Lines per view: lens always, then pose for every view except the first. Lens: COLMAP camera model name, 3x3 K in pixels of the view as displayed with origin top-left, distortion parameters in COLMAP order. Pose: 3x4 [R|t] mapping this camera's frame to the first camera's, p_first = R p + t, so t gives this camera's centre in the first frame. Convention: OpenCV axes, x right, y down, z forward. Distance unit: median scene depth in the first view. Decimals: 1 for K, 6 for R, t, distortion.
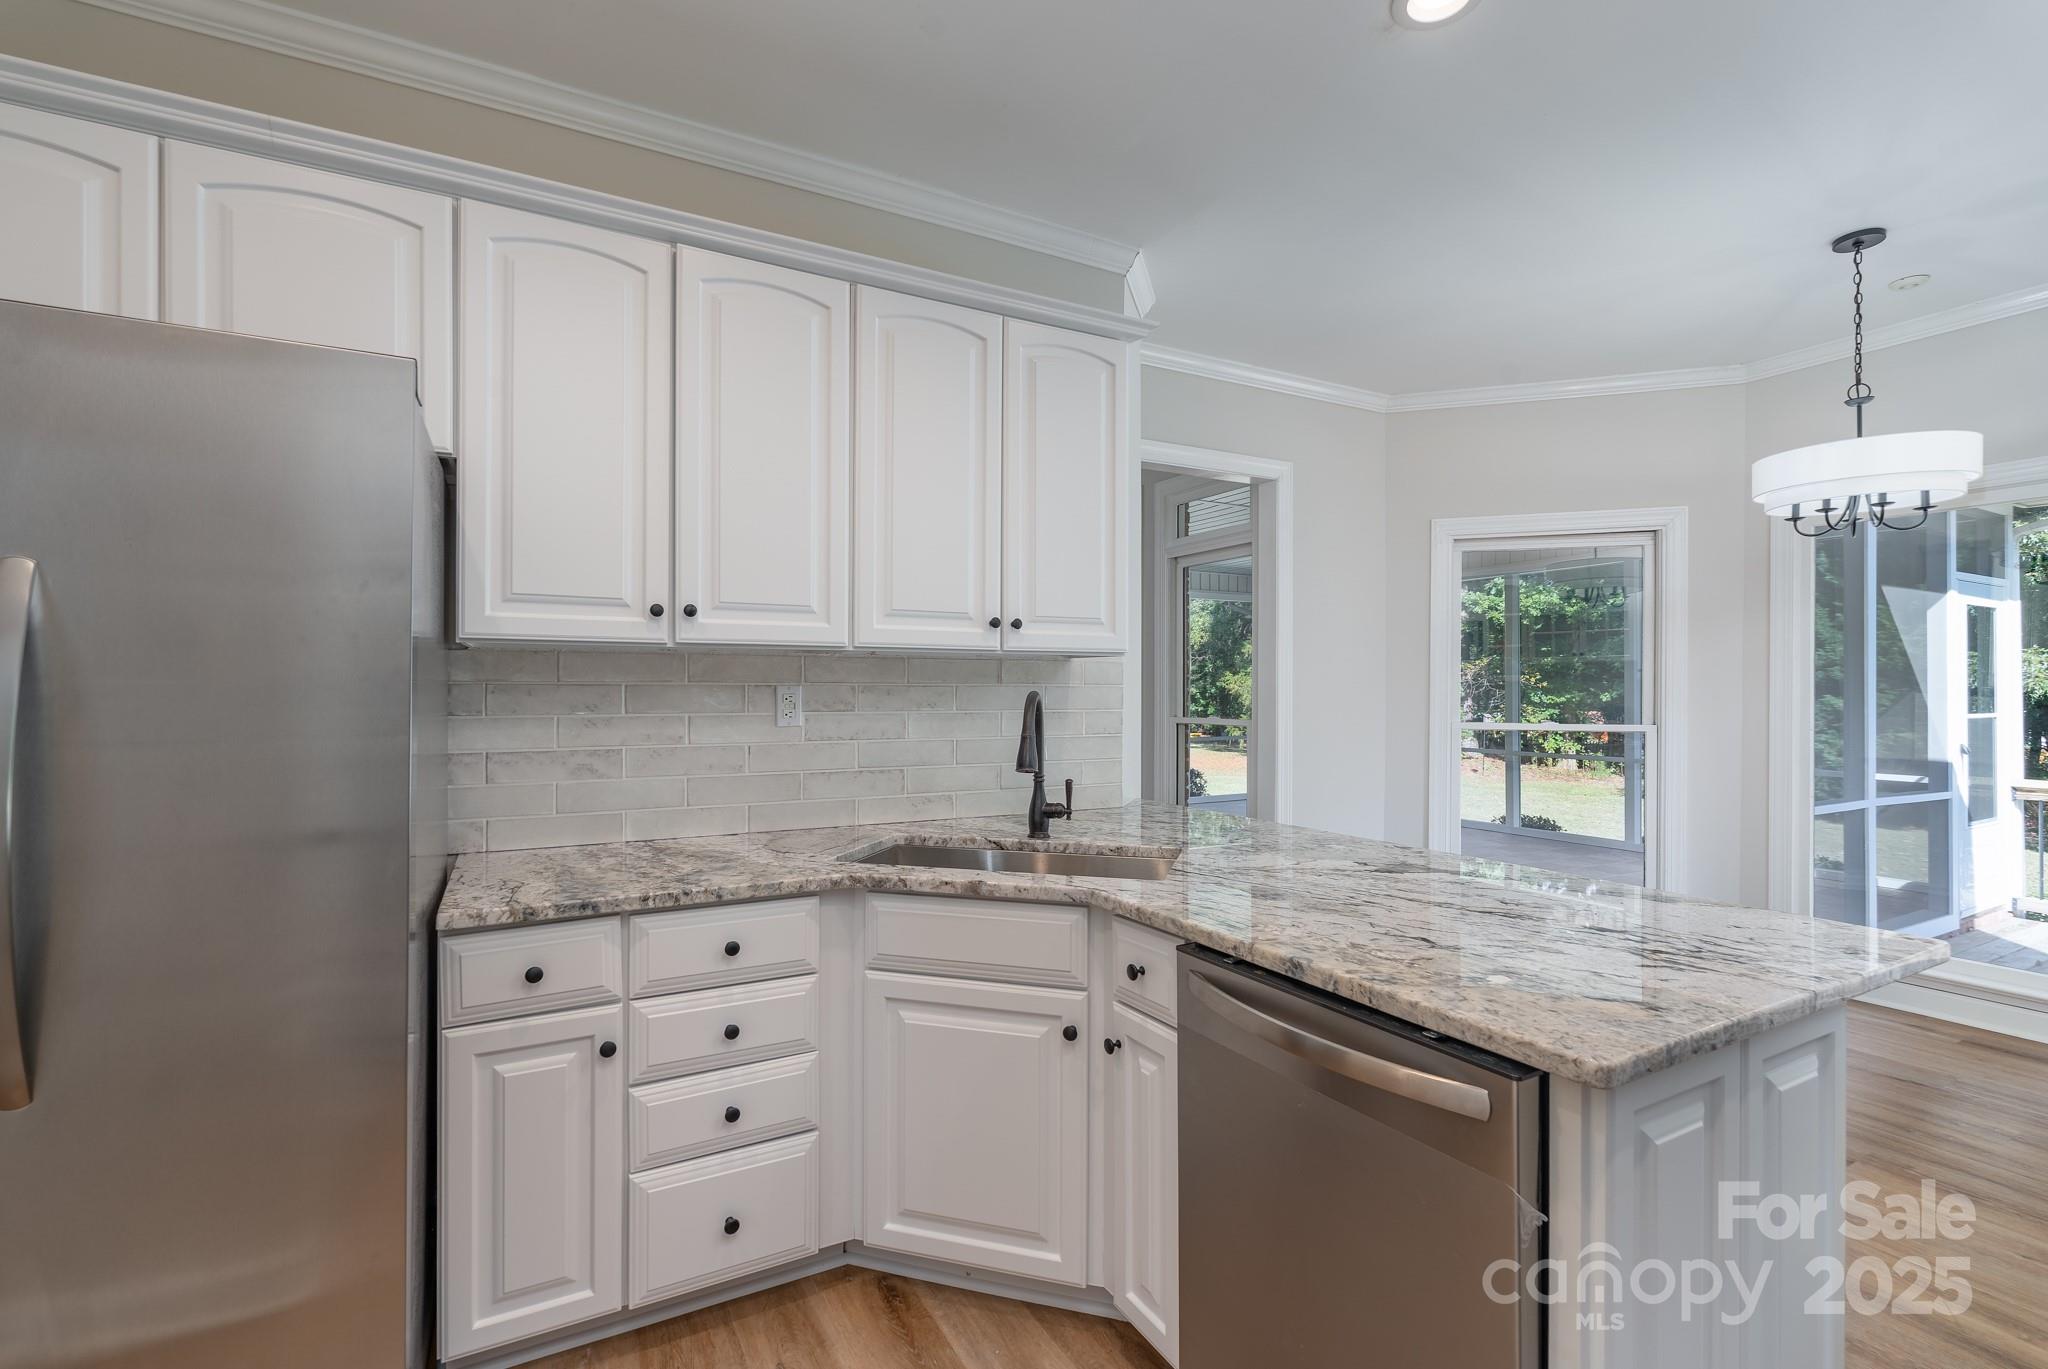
lens RADIAL K [[918.3, 0, 1020.5], [0, 918.3, 692.5], [0, 0, 1]] dist [-0.001040, -0.000763]
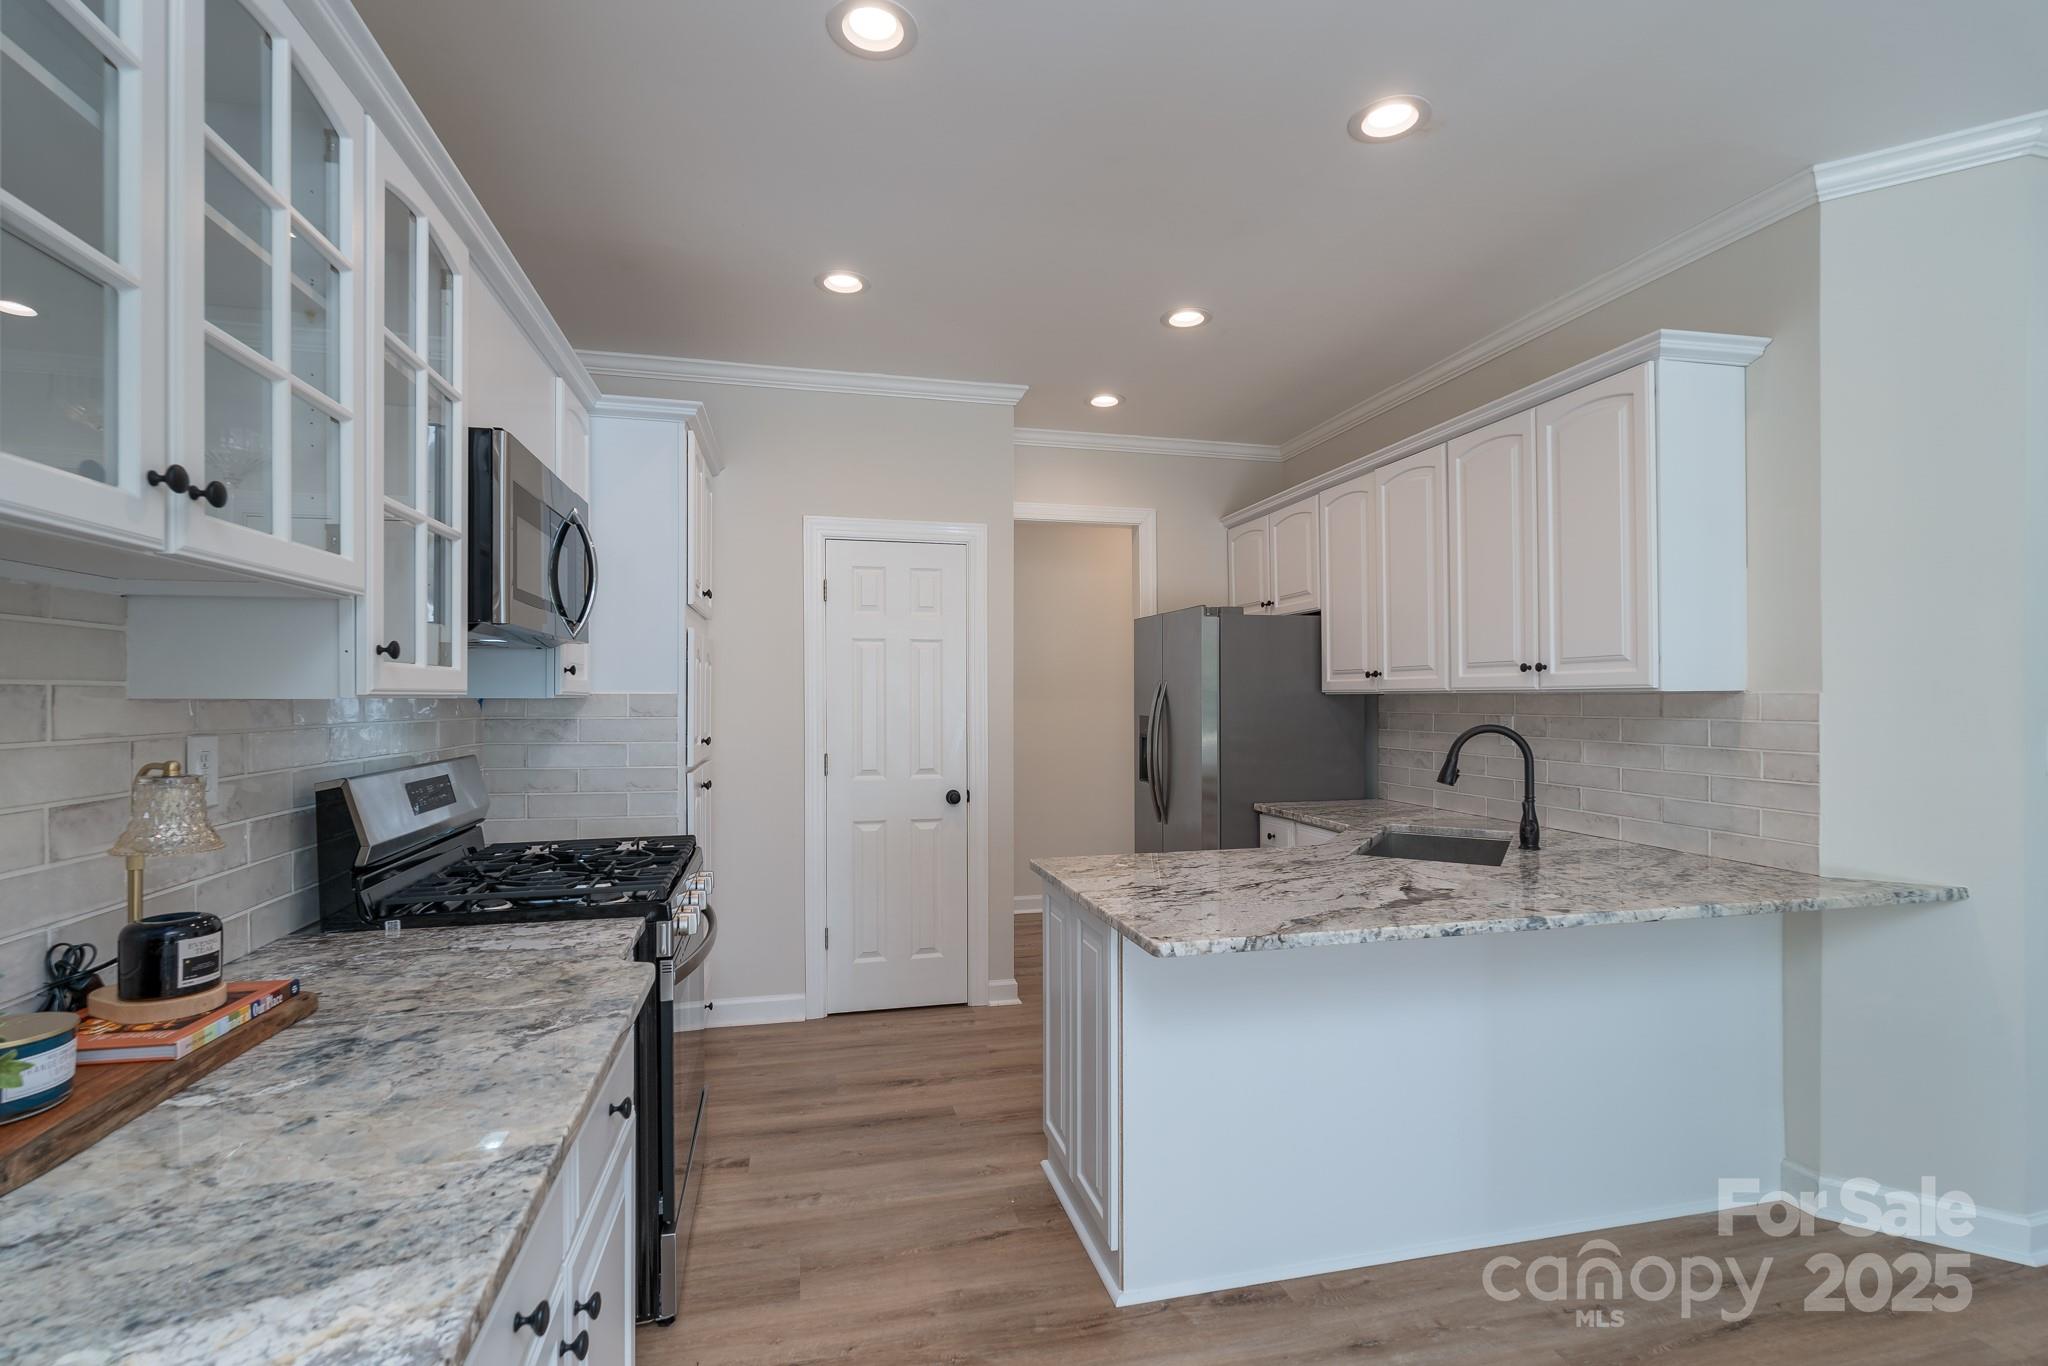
lens RADIAL K [[926.6, 0, 1023.8], [0, 926.6, 700.5], [0, 0, 1]] dist [-0.003869, -0.000272]
pose [[-0.265883, 0.001265, -0.964004, 0.705672], [0.000240, 0.999999, 0.001246, -0.018101], [0.964005, 0.000100, -0.265883, 0.365502]]
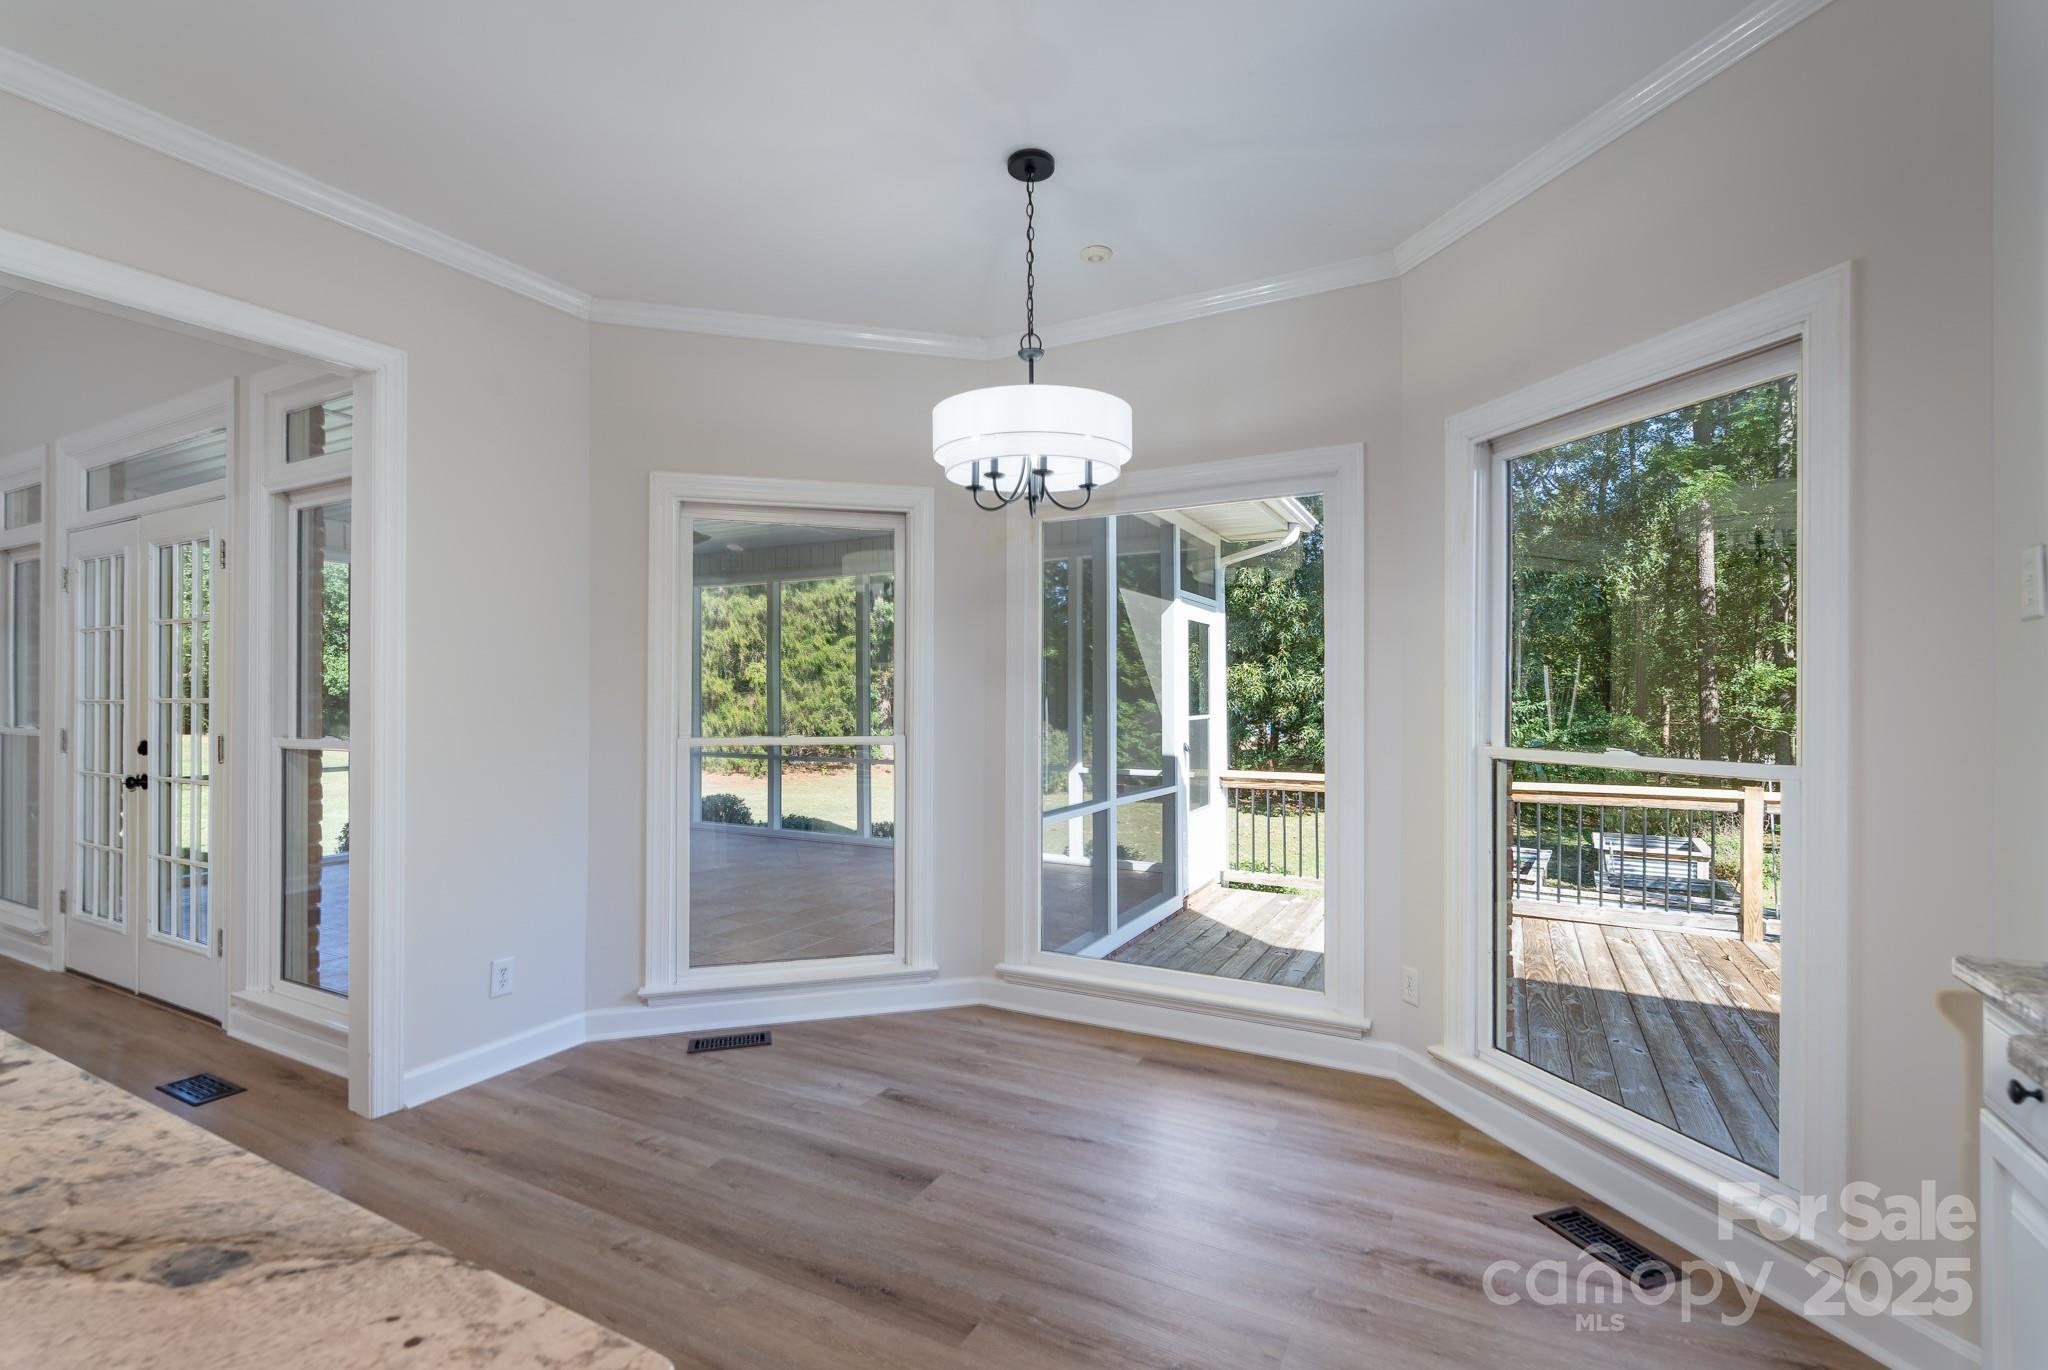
lens RADIAL K [[918.3, 0, 1020.5], [0, 918.3, 693.0], [0, 0, 1]] dist [-0.001040, -0.000763]
pose [[0.838839, 0.001489, 0.544378, 0.289032], [0.001225, 0.999989, -0.004623, 0.000093], [-0.544379, 0.004545, 0.838827, 0.190815]]
